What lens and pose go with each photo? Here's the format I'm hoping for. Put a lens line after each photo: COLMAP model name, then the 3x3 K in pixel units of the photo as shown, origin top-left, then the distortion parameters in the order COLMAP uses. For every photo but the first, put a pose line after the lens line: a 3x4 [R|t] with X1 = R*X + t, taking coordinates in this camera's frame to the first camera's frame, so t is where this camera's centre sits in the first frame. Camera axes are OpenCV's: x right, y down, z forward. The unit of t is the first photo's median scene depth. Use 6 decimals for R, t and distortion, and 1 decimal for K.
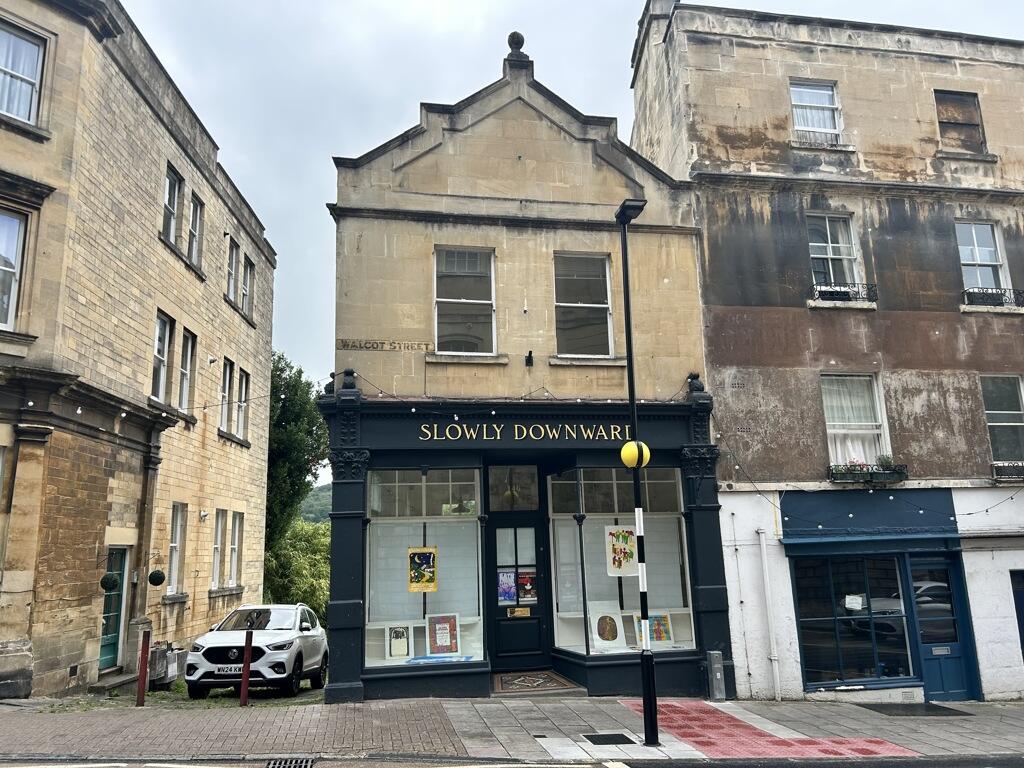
lens RADIAL K [[761.2, 0, 512.0], [0, 761.2, 384.0], [0, 0, 1]] dist [0.003337, -0.003604]
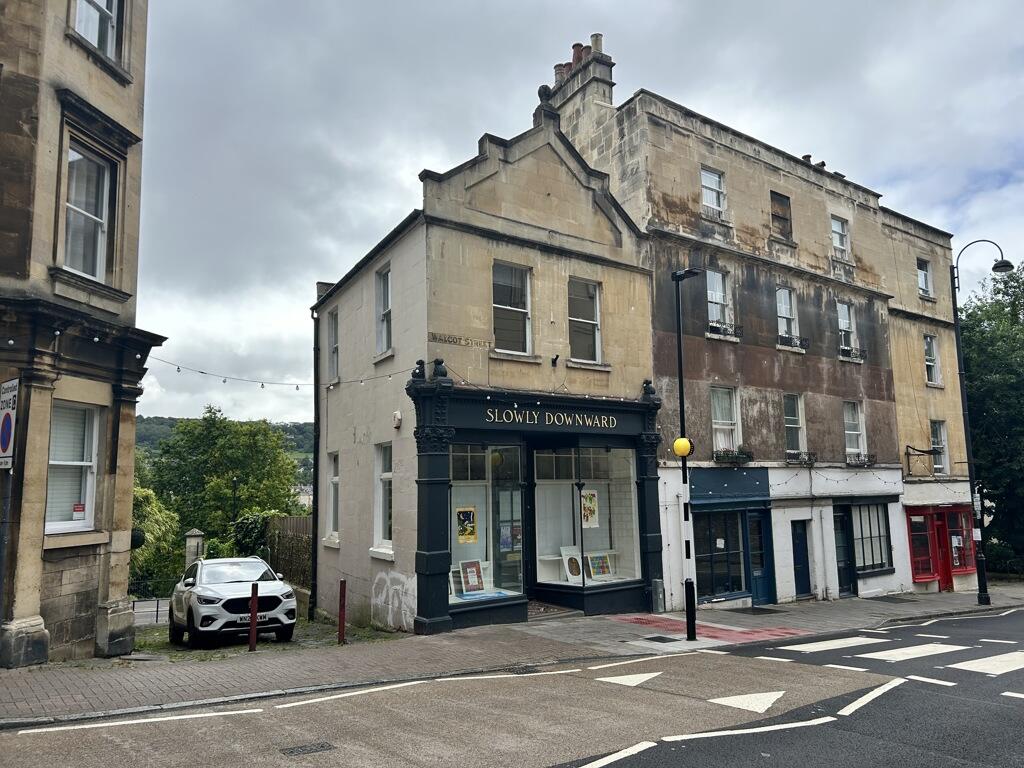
lens RADIAL K [[761.2, 0, 512.0], [0, 761.2, 384.0], [0, 0, 1]] dist [0.003337, -0.003604]
pose [[0.883139, 0.074253, 0.463197, -0.589101], [-0.106687, 0.993311, 0.044178, -0.040512], [-0.456819, -0.088433, 0.885153, -0.091312]]
